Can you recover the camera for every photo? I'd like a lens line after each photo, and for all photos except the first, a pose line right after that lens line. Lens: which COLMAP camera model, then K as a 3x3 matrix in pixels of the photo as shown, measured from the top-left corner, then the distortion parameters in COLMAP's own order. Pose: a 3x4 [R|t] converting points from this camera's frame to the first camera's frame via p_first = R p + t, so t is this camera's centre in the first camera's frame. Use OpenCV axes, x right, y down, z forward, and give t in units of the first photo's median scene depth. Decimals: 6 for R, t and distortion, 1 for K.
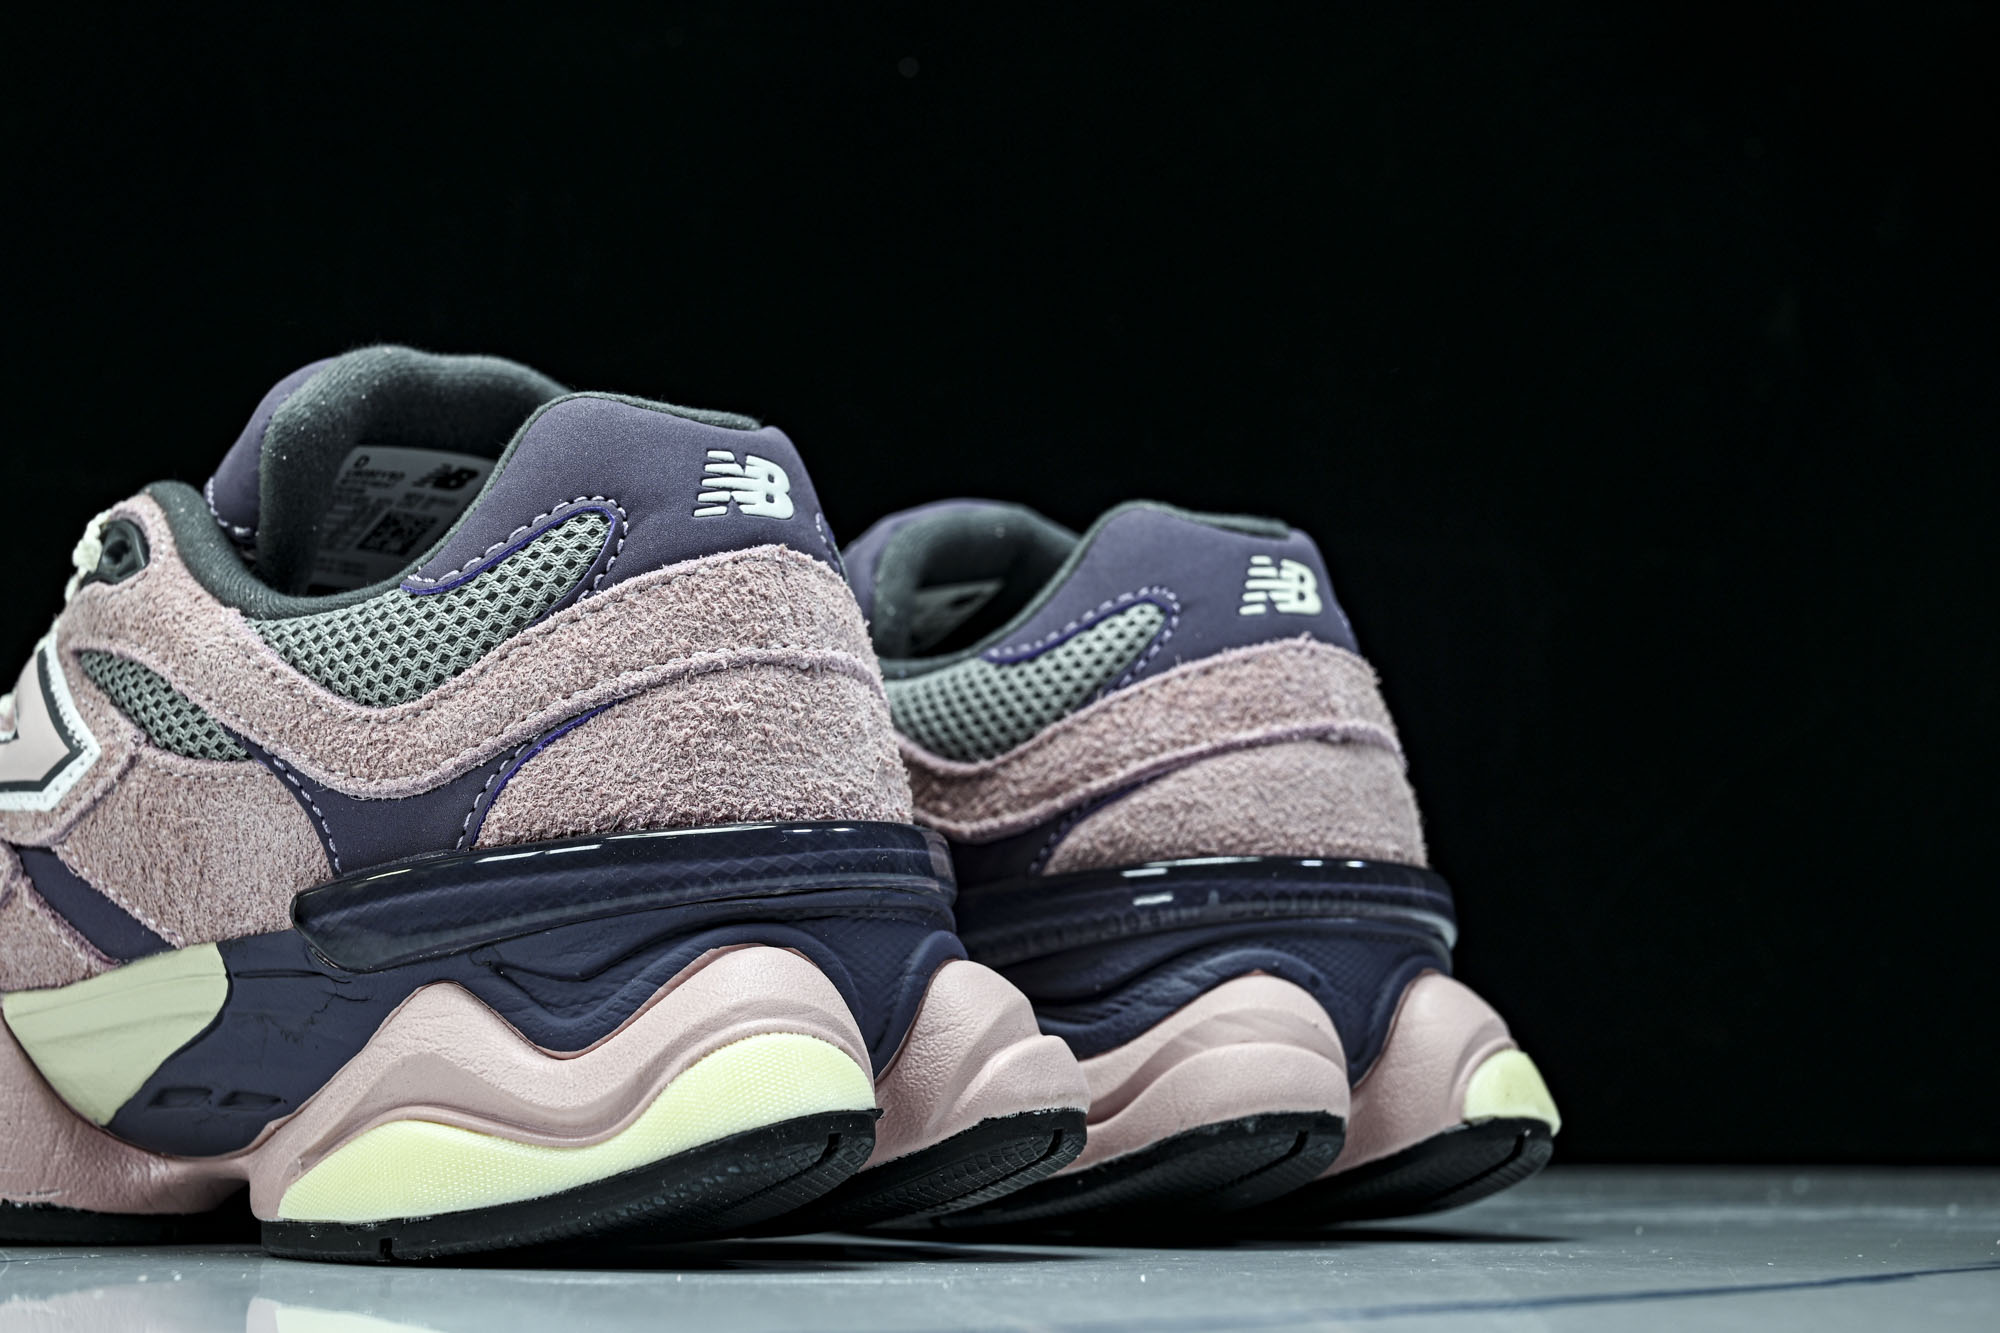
lens RADIAL K [[3518.6, 0, 1000.0], [0, 3518.6, 666.5], [0, 0, 1]] dist [-0.002204, -0.124086]
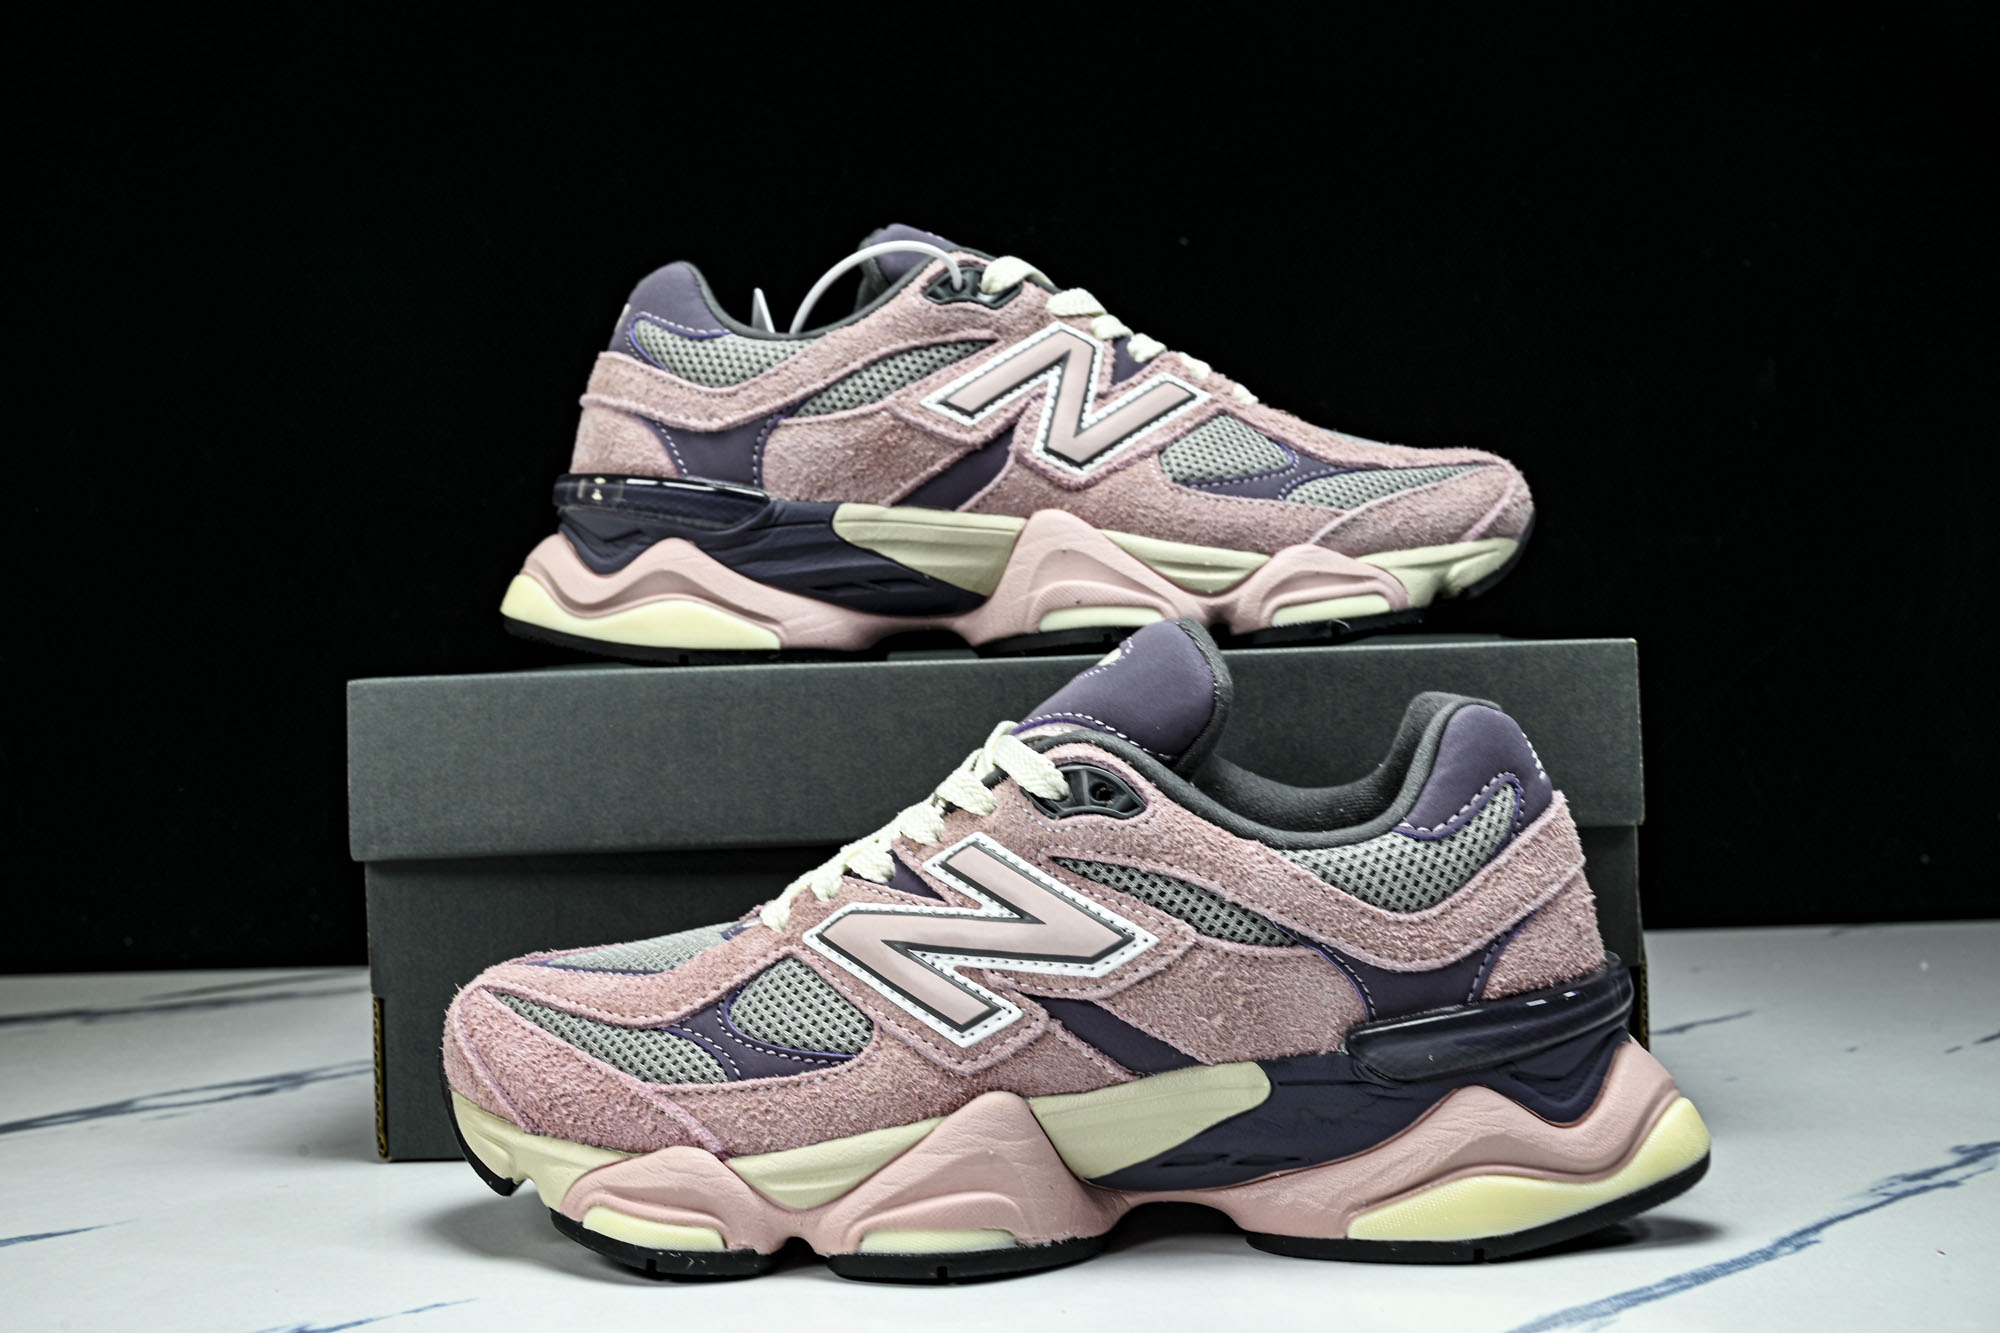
lens RADIAL K [[2559.6, 0, 1000.0], [0, 2559.6, 666.5], [0, 0, 1]] dist [0.009742, -0.016920]
pose [[0.793133, -0.035444, 0.608016, -1.002908], [-0.040399, 0.993045, 0.110588, -0.215205], [-0.607707, -0.112274, 0.786185, 0.218693]]
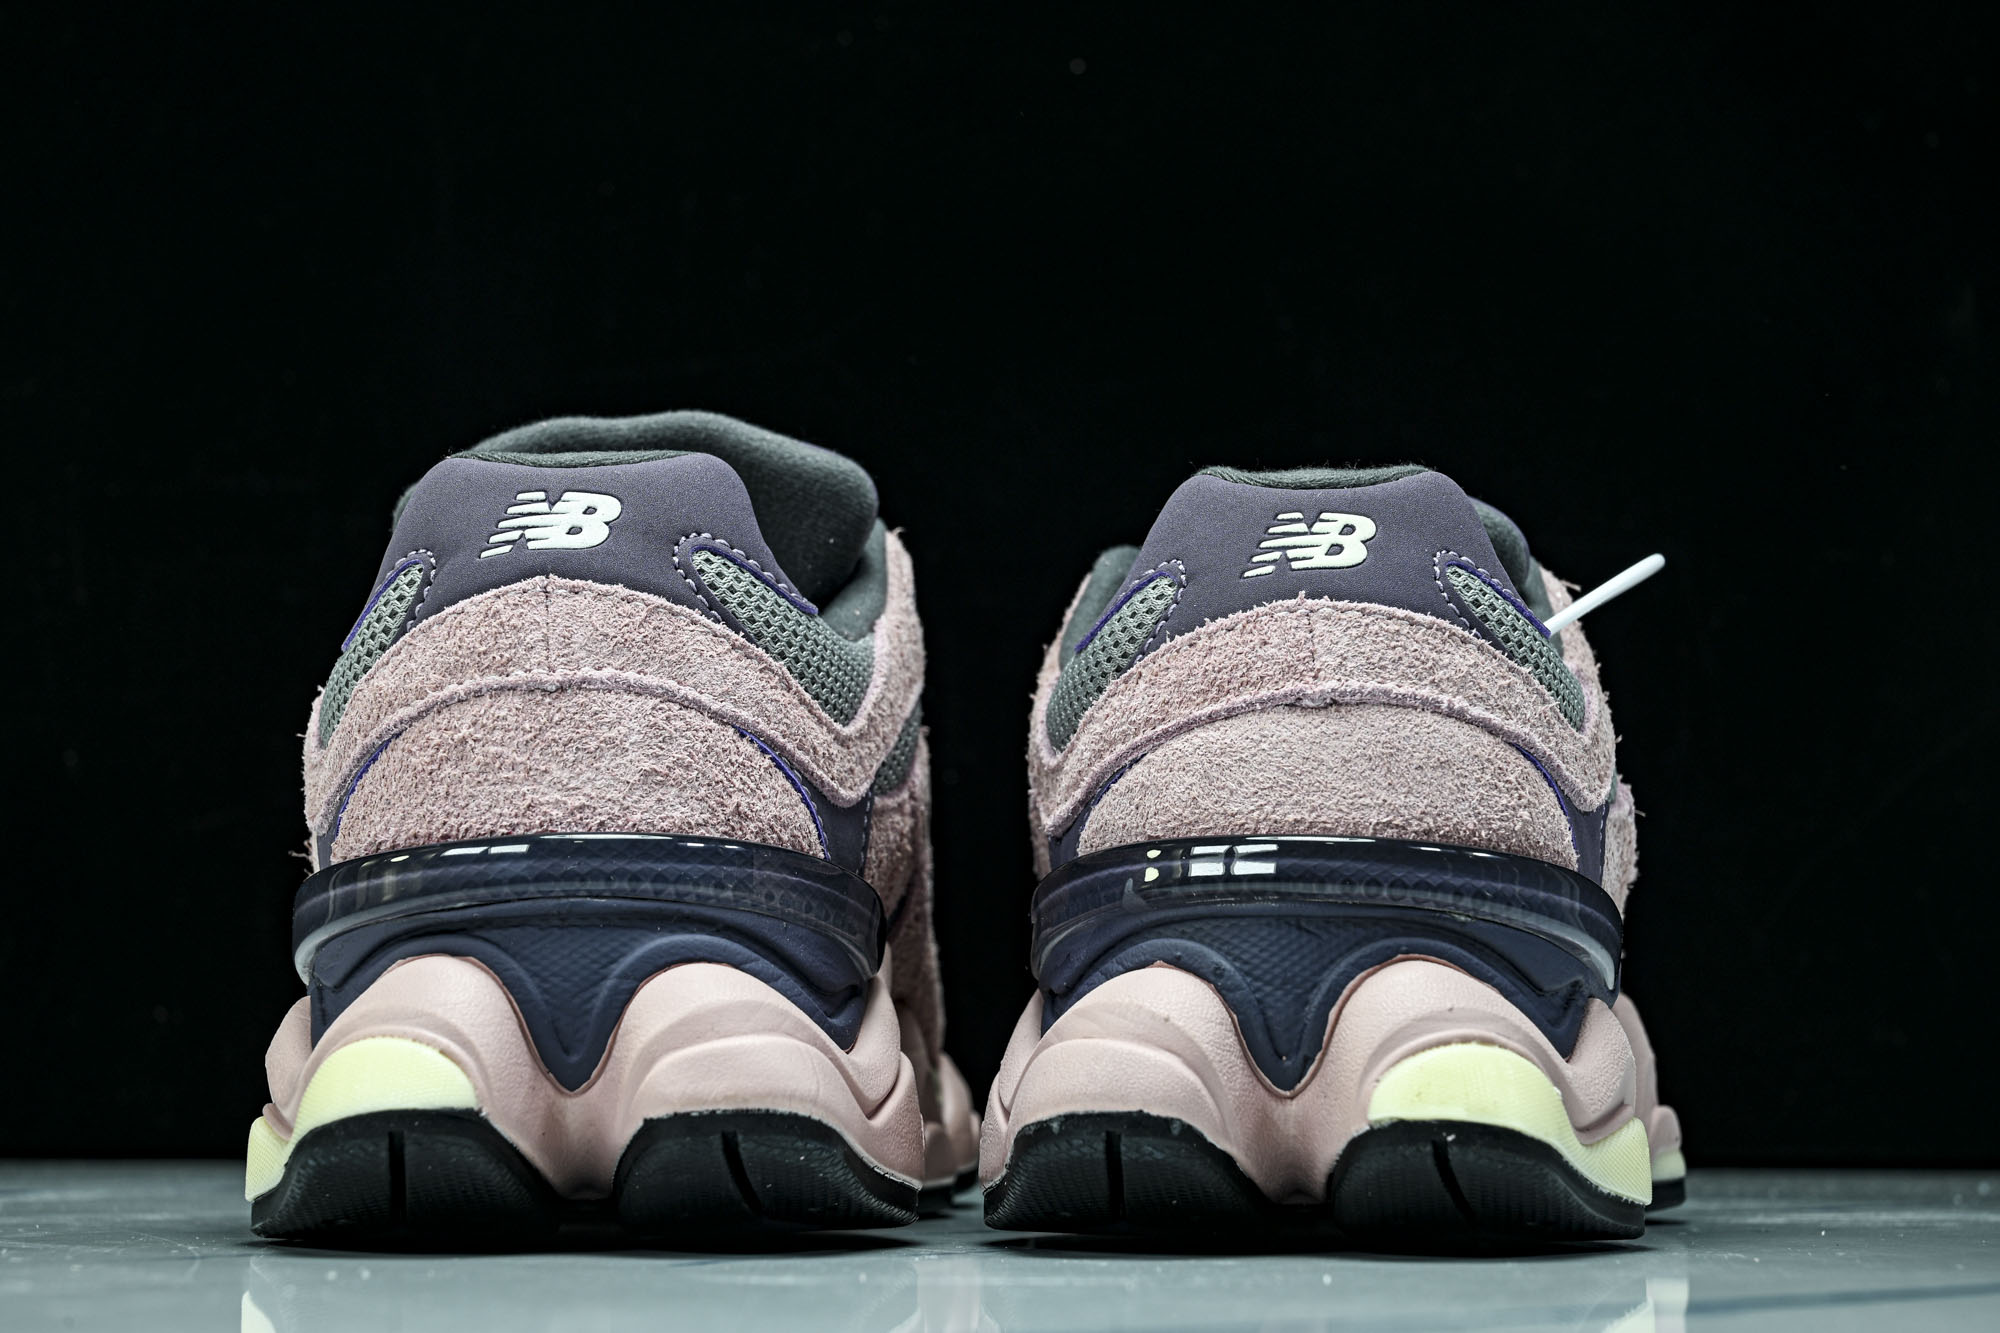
lens RADIAL K [[3518.6, 0, 1000.0], [0, 3518.6, 666.5], [0, 0, 1]] dist [-0.002204, -0.124086]
pose [[0.728235, -0.085552, -0.679967, 0.752127], [0.083611, 0.995857, -0.035751, 0.041859], [0.680208, -0.030818, 0.732371, 0.315445]]
